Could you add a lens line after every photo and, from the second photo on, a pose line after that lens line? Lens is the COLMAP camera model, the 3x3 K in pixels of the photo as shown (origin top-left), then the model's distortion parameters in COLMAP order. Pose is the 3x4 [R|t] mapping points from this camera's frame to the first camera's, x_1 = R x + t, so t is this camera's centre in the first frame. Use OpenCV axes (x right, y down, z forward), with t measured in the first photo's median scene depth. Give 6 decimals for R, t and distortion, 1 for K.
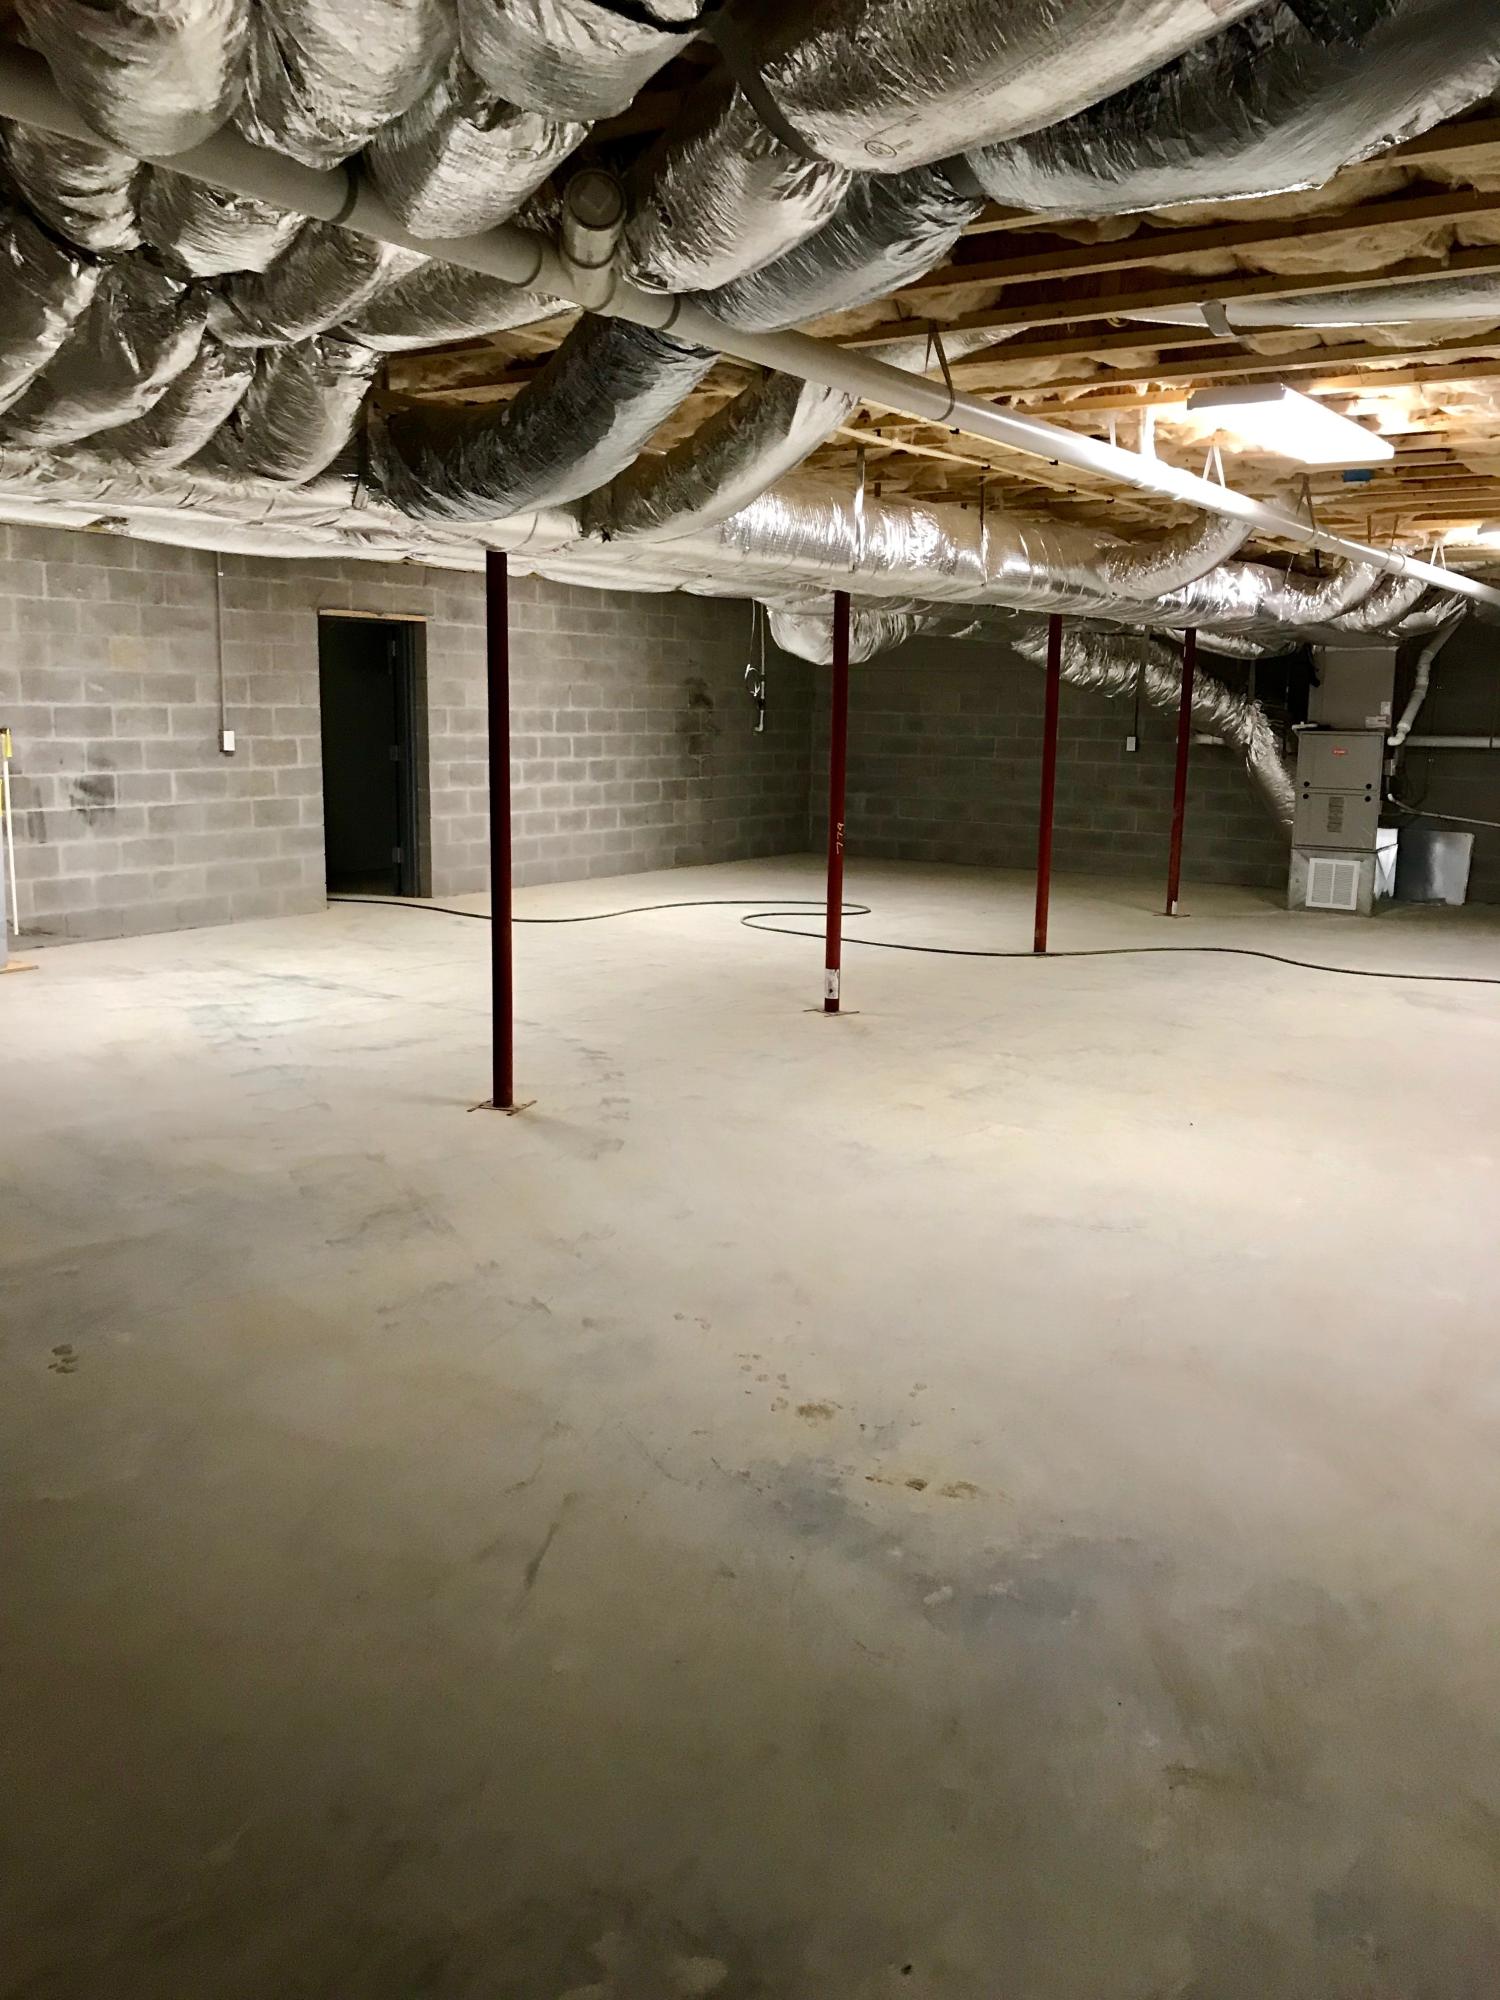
lens RADIAL K [[1608.4, 0, 748.8], [0, 1608.4, 1048.7], [0, 0, 1]] dist [0.059823, -0.083409]
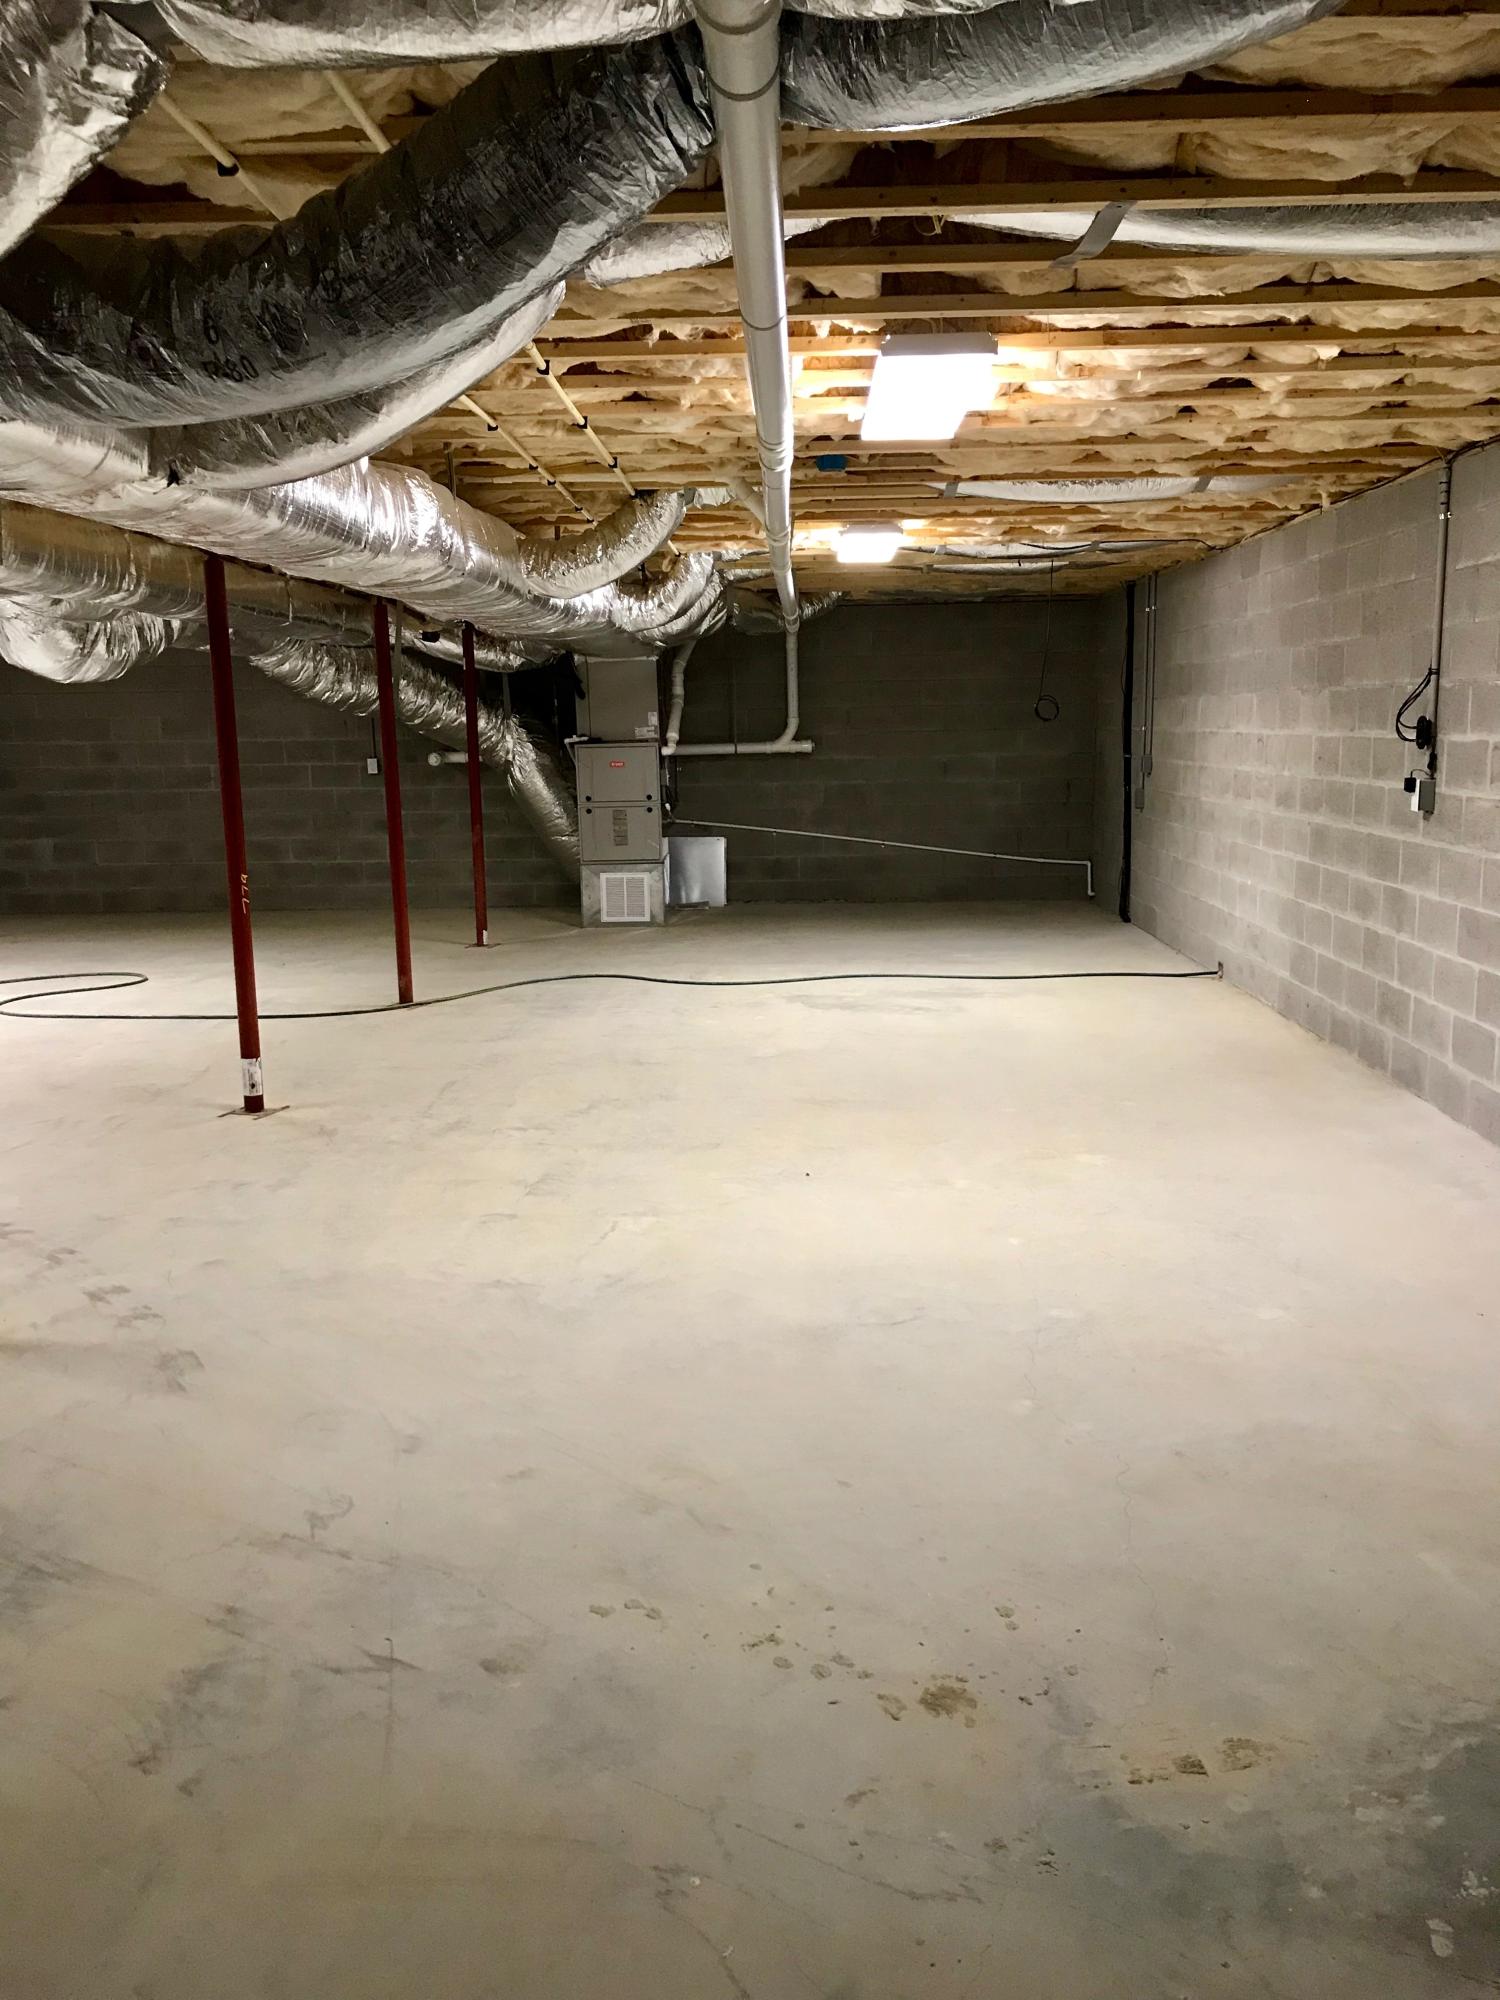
lens RADIAL K [[1608.4, 0, 748.8], [0, 1608.4, 1048.7], [0, 0, 1]] dist [0.059823, -0.083409]
pose [[0.836548, -0.142882, 0.528935, -0.115795], [0.150085, 0.988230, 0.029583, -0.028914], [-0.526937, 0.054637, 0.848147, 0.135100]]
